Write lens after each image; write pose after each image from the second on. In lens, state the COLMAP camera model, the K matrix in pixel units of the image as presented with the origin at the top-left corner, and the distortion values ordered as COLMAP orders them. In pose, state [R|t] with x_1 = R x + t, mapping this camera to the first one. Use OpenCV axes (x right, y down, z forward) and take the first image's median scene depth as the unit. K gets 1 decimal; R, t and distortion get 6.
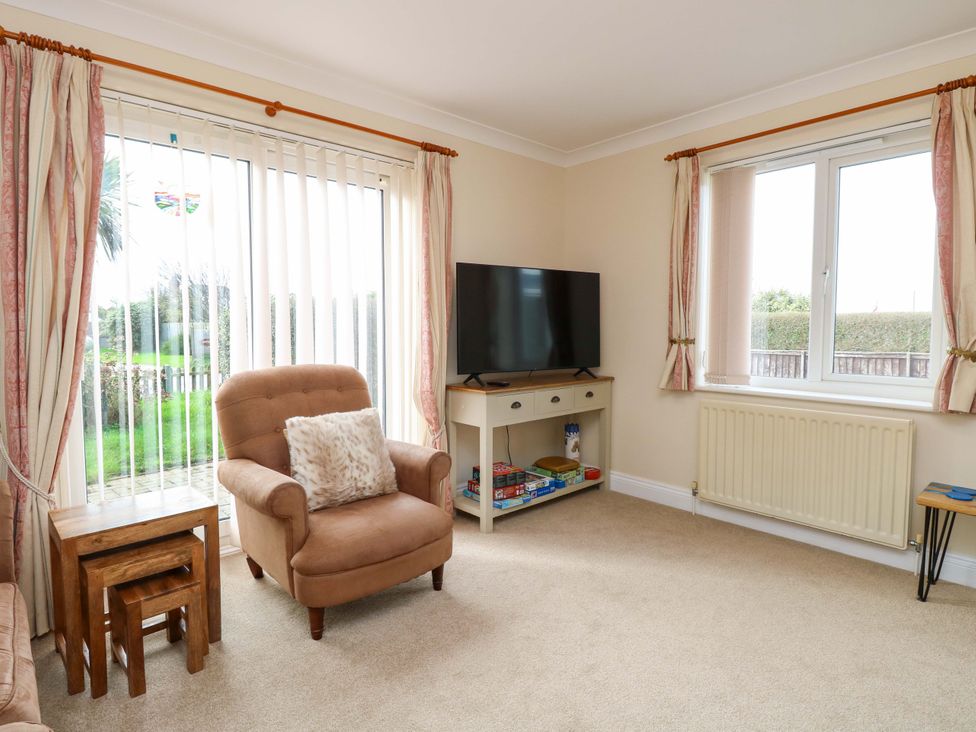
lens RADIAL K [[530.7, 0, 485.6], [0, 530.7, 356.4], [0, 0, 1]] dist [-0.000663, -0.009015]
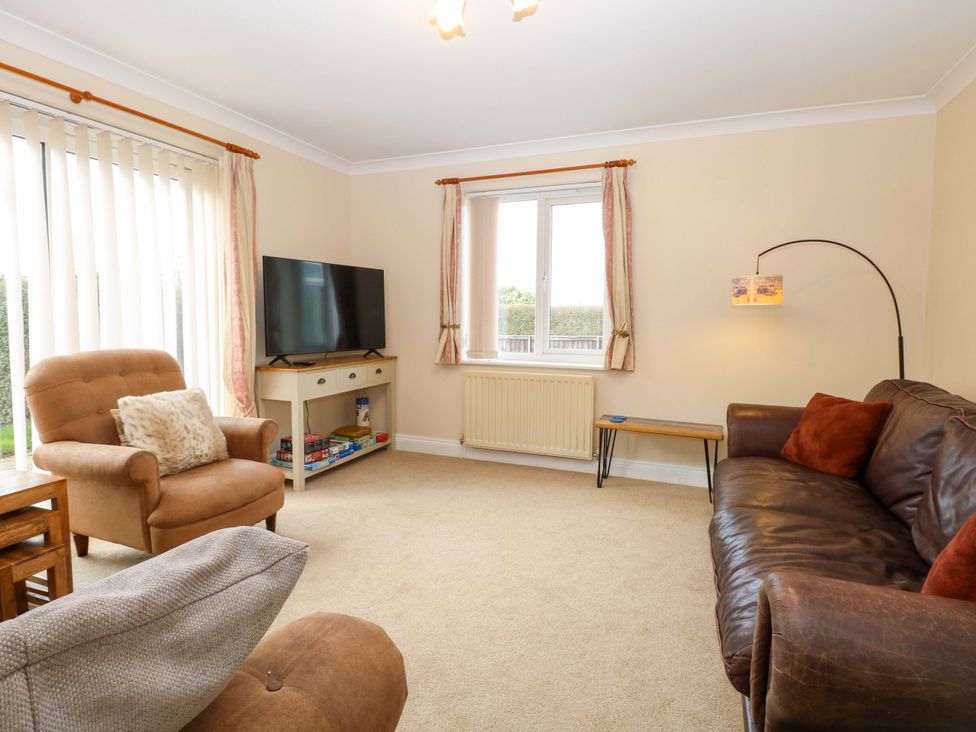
lens RADIAL K [[526.5, 0, 481.5], [0, 526.5, 356.2], [0, 0, 1]] dist [0.001194, -0.007167]
pose [[0.899913, -0.026234, 0.435280, -0.147675], [0.016624, 0.999527, 0.025870, 0.014218], [-0.435753, -0.016045, 0.899923, -0.227677]]
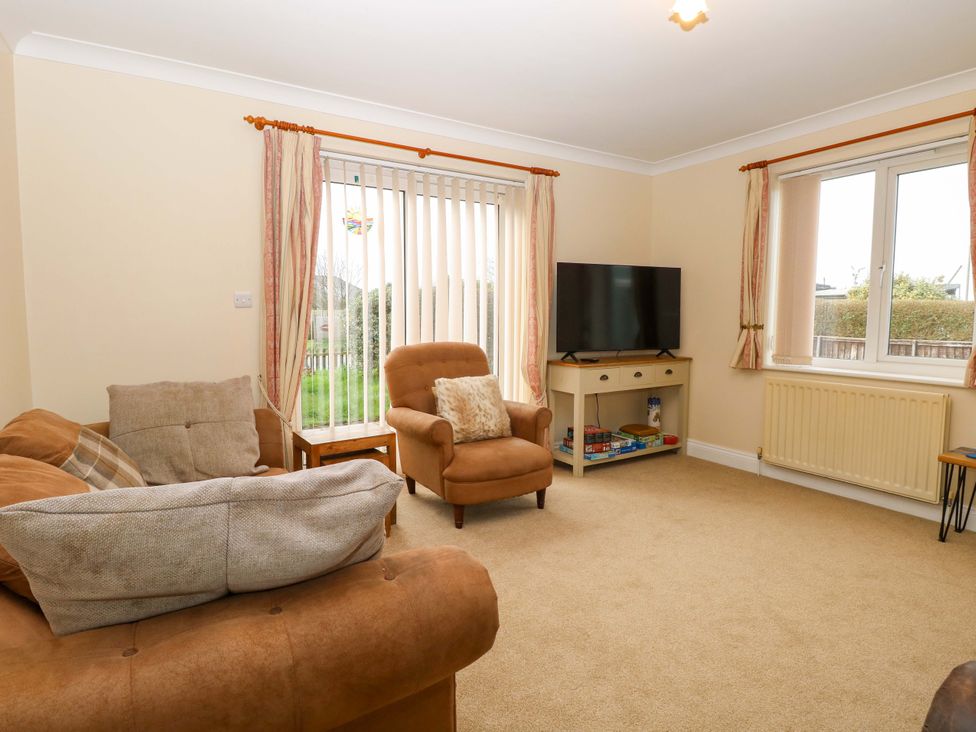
lens RADIAL K [[530.7, 0, 484.0], [0, 530.7, 356.2], [0, 0, 1]] dist [-0.000663, -0.009015]
pose [[0.984068, 0.016150, -0.177060, 0.000209], [-0.012176, 0.999649, 0.023510, 0.018768], [0.177377, -0.020979, 0.983919, -0.302418]]
